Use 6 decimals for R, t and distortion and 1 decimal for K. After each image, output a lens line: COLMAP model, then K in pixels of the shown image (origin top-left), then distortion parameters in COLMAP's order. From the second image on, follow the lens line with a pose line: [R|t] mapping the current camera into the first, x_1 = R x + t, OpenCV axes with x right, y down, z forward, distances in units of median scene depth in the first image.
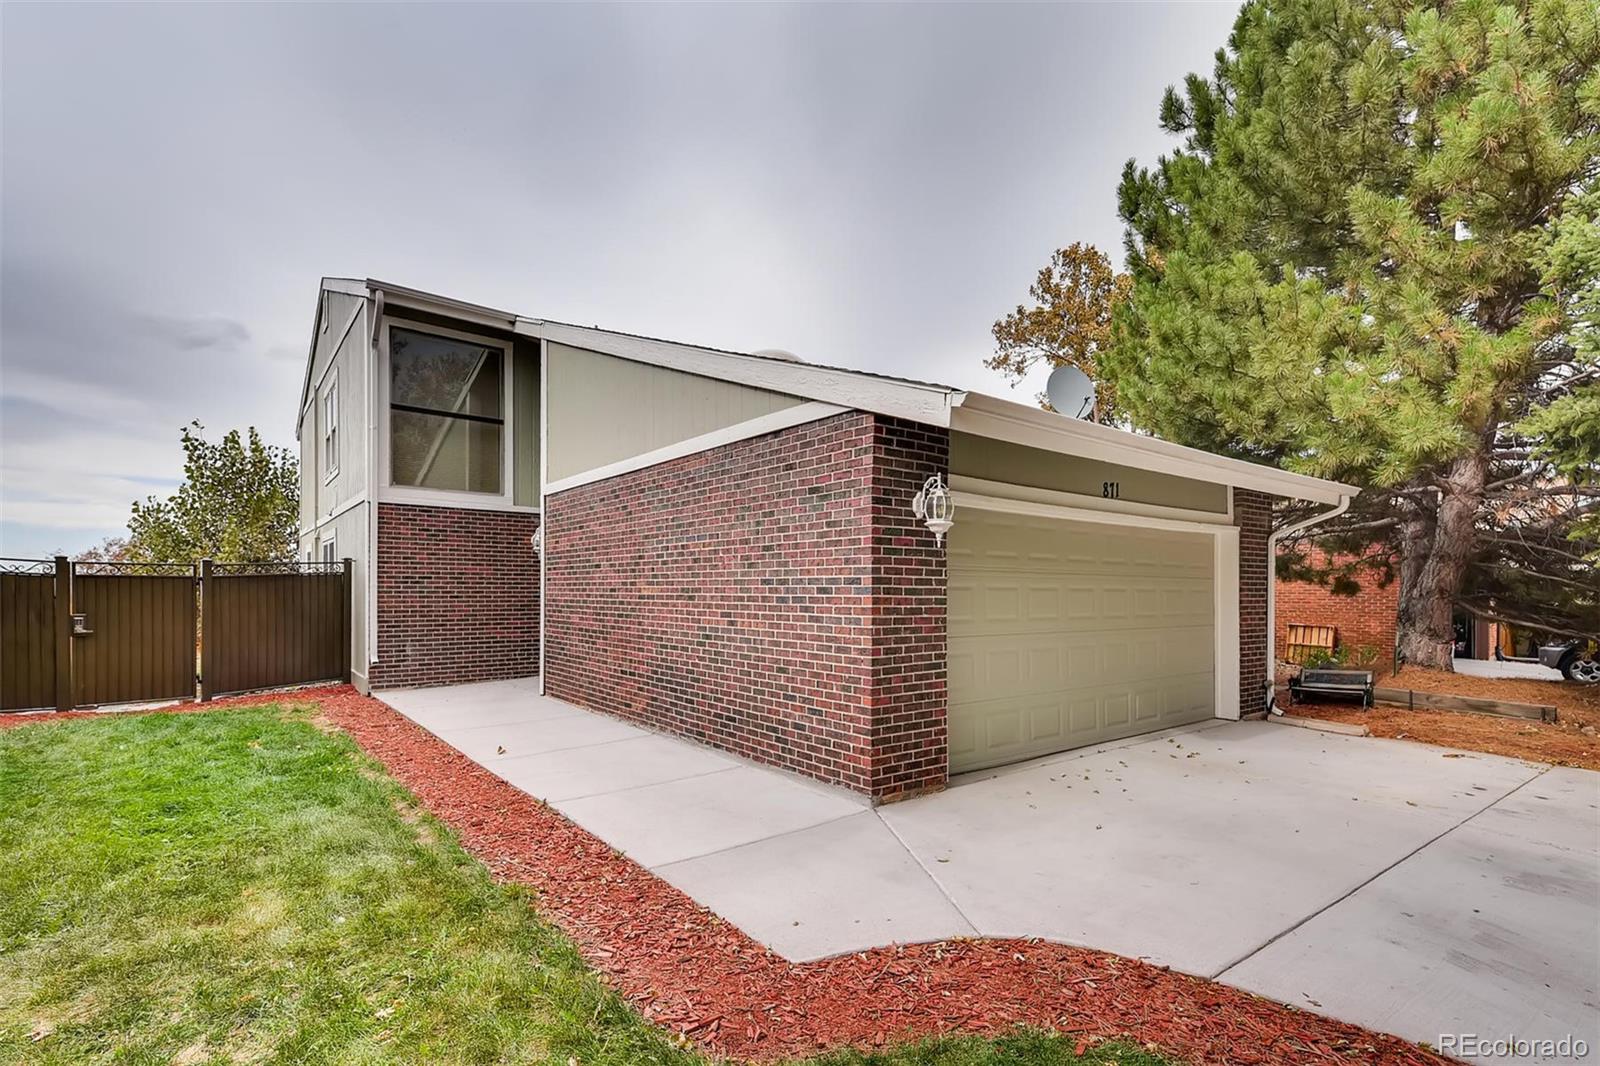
lens RADIAL K [[753.9, 0, 799.4], [0, 753.9, 594.7], [0, 0, 1]] dist [0.001727, 0.000242]
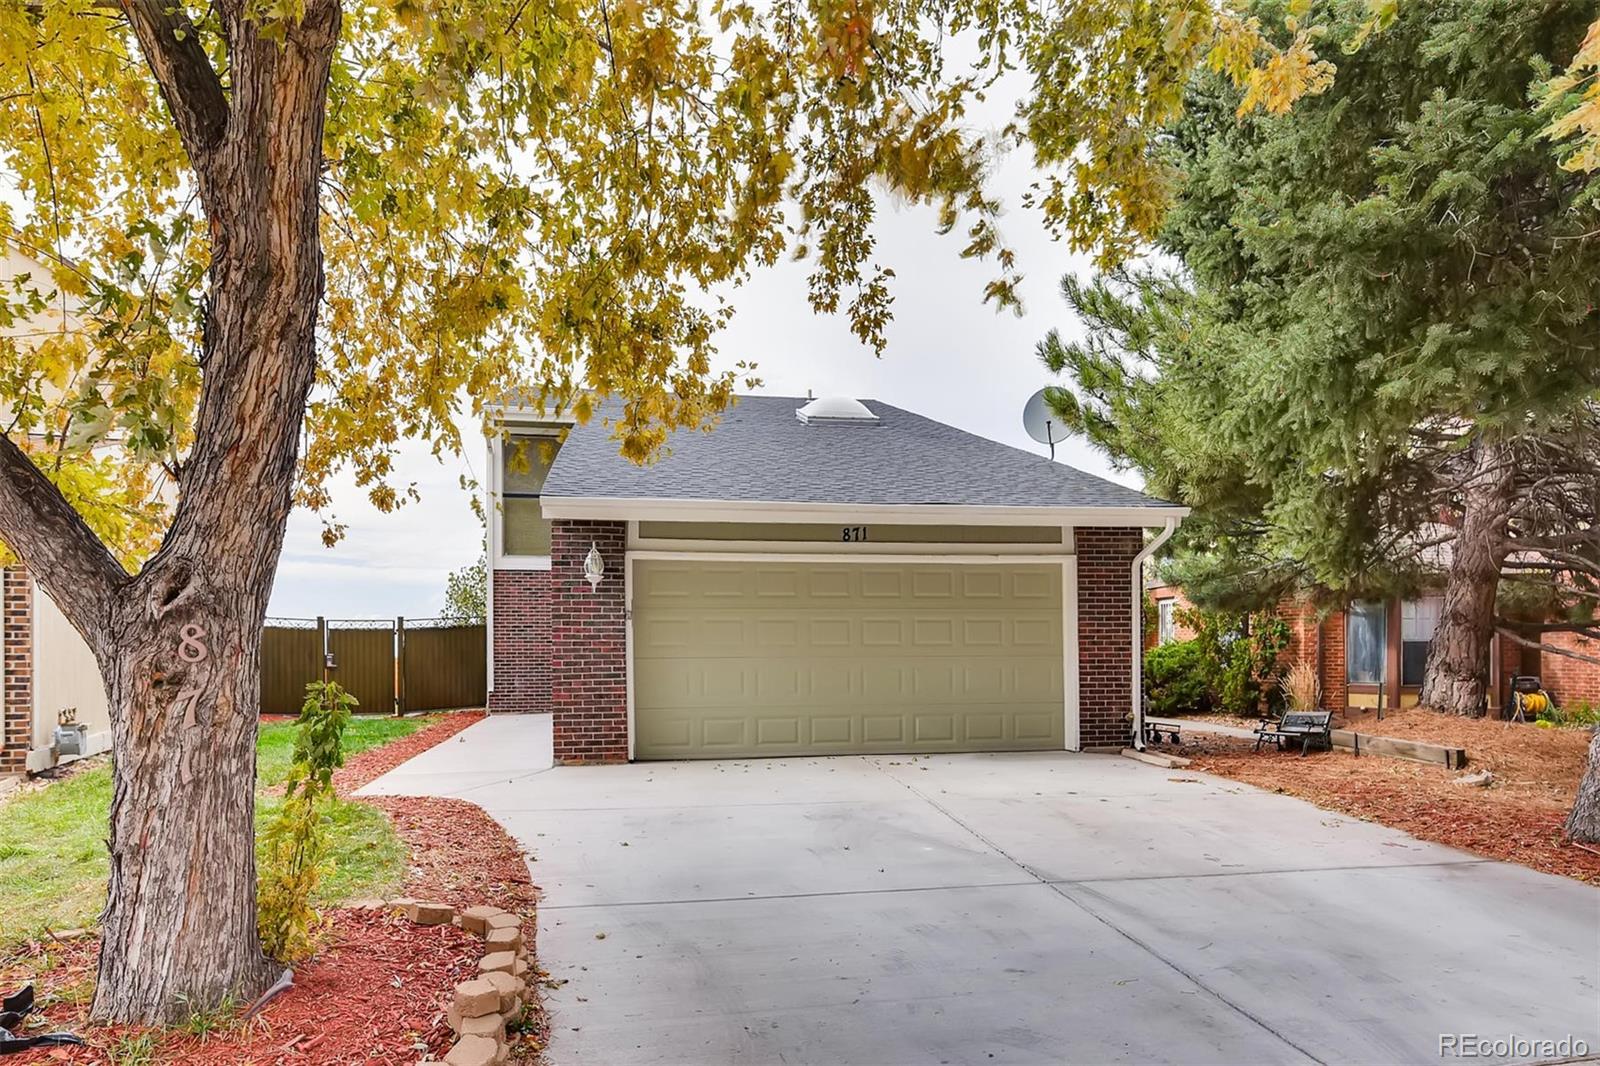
lens RADIAL K [[965.9, 0, 800.2], [0, 965.9, 653.4], [0, 0, 1]] dist [0.000139, -0.000045]
pose [[0.881296, -0.008086, -0.472495, 1.344007], [0.008760, 0.999961, -0.000774, 0.056737], [0.472483, -0.003457, 0.881333, -0.439563]]
